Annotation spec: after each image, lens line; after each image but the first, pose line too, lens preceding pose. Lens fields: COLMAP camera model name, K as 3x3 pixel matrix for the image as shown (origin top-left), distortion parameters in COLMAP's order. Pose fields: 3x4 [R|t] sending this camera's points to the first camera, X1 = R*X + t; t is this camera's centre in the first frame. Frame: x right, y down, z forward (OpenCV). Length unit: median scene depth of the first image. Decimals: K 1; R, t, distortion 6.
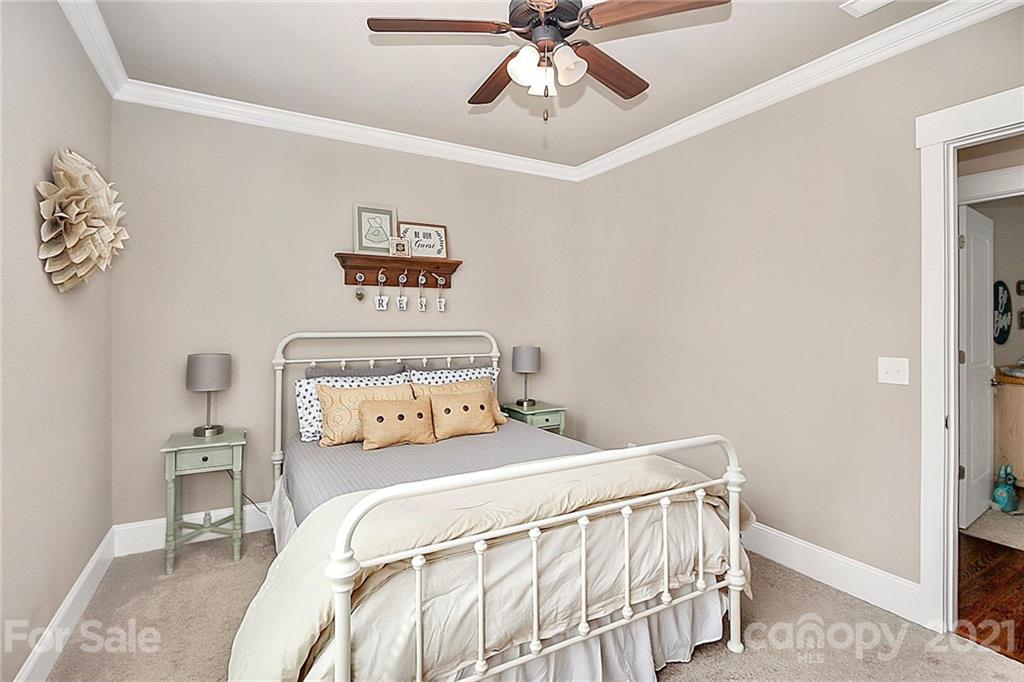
lens RADIAL K [[492.0, 0, 510.9], [0, 492.0, 334.8], [0, 0, 1]] dist [-0.029567, -0.006145]
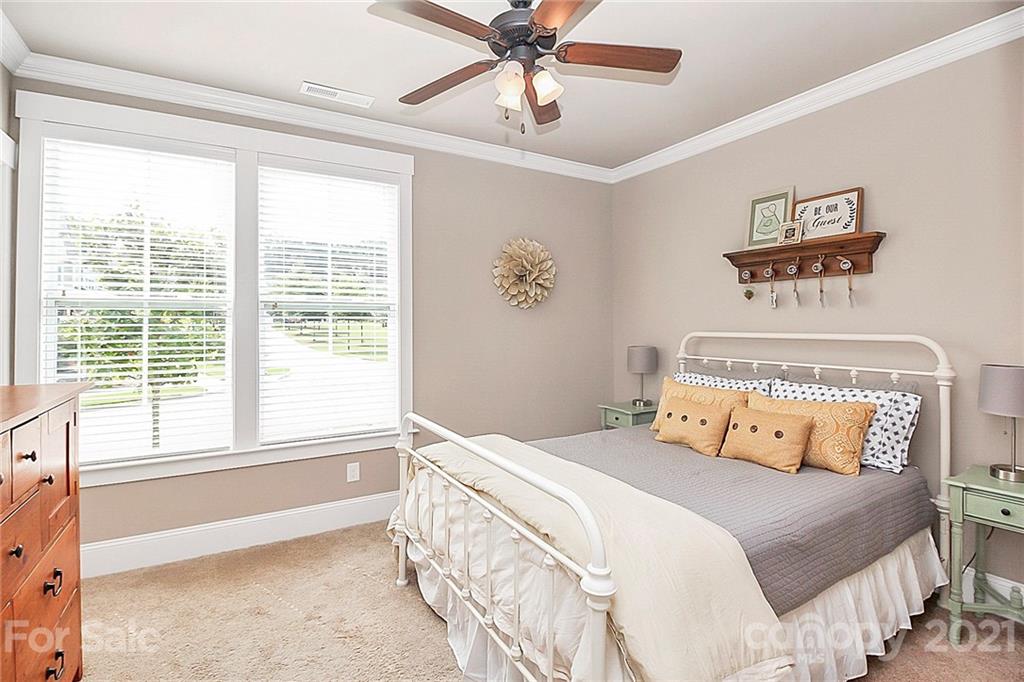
lens RADIAL K [[492.0, 0, 510.5], [0, 492.0, 332.0], [0, 0, 1]] dist [-0.029567, -0.006145]
pose [[-0.013943, 0.014866, -0.999792, 0.622620], [-0.019192, 0.999701, 0.015132, -0.011624], [0.999719, 0.019399, -0.013654, 0.537269]]
